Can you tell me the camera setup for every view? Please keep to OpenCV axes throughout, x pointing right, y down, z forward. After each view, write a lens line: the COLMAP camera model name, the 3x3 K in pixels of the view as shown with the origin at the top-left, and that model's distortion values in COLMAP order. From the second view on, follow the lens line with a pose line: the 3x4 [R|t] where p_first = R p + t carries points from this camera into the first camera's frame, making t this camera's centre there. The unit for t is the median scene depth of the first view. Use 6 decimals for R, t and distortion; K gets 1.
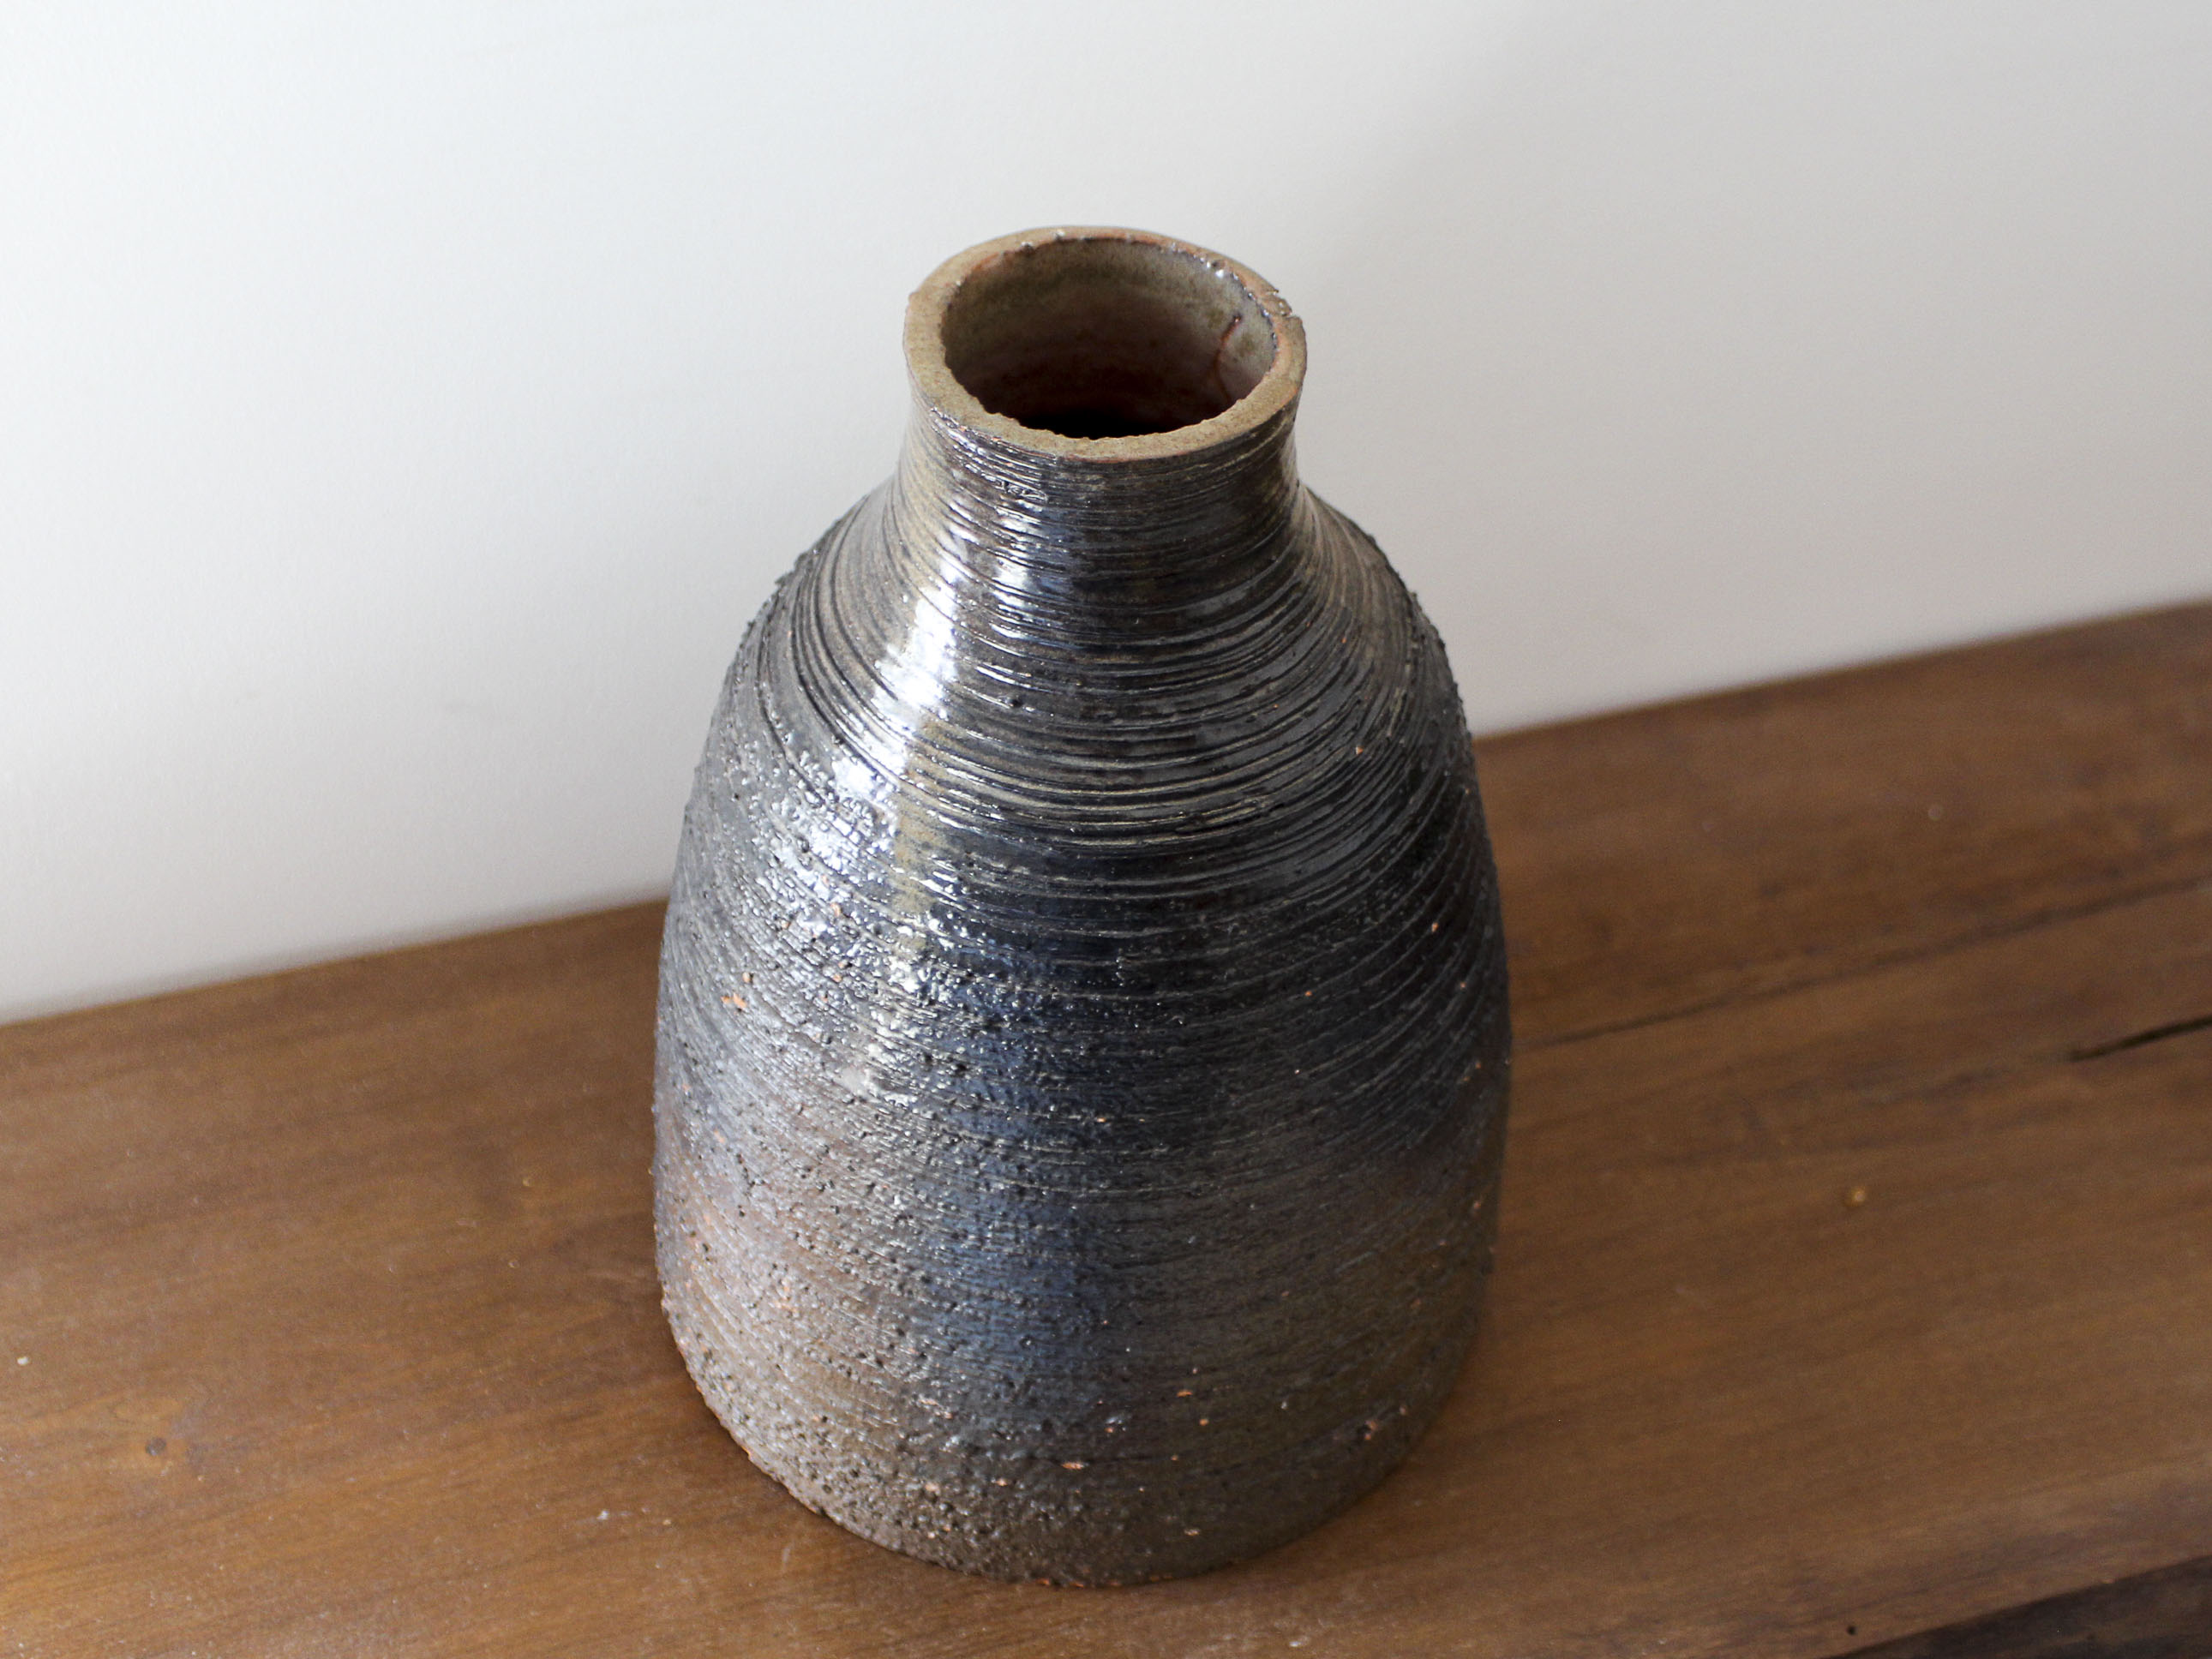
lens RADIAL K [[1974.6, 0, 1103.5], [0, 1974.6, 828.8], [0, 0, 1]] dist [0.018753, -0.006471]
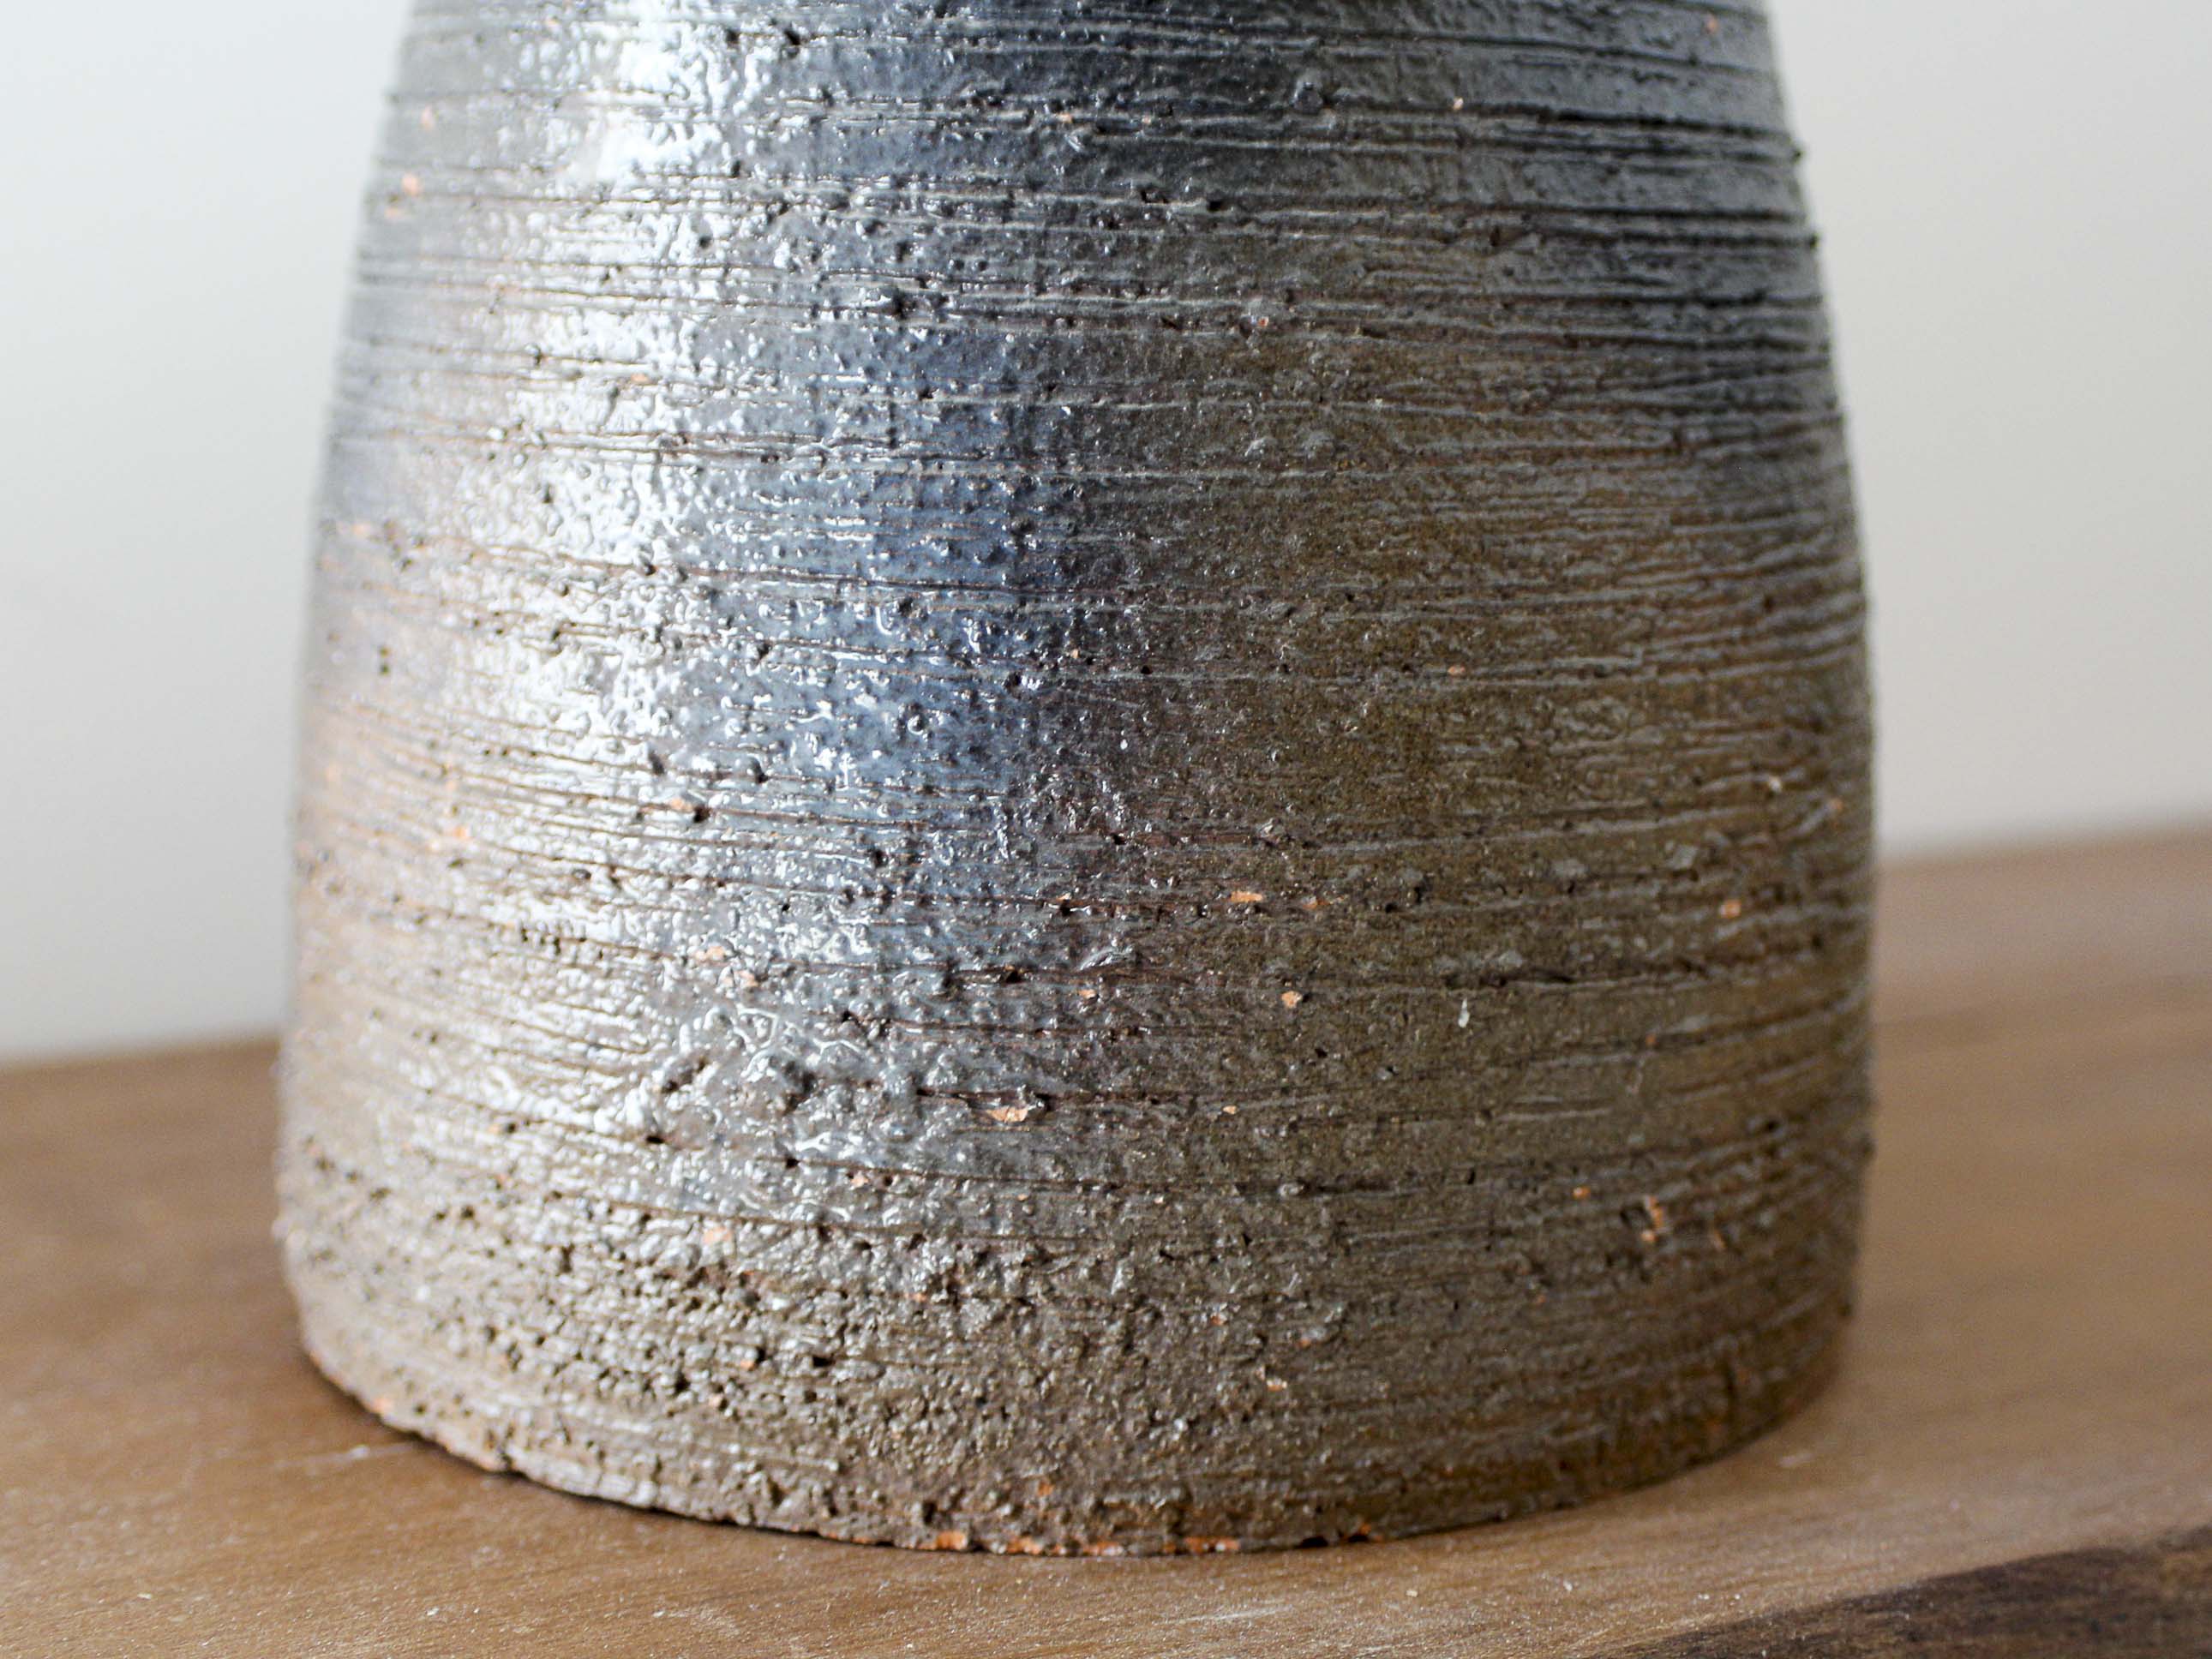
lens RADIAL K [[2182.6, 0, 1105.3], [0, 2182.6, 829.9], [0, 0, 1]] dist [-0.002462, 0.000000]
pose [[0.998984, -0.000468, -0.045060, 0.032512], [-0.019076, 0.901543, -0.432269, 0.524350], [0.040826, 0.432690, 0.900618, 0.558859]]
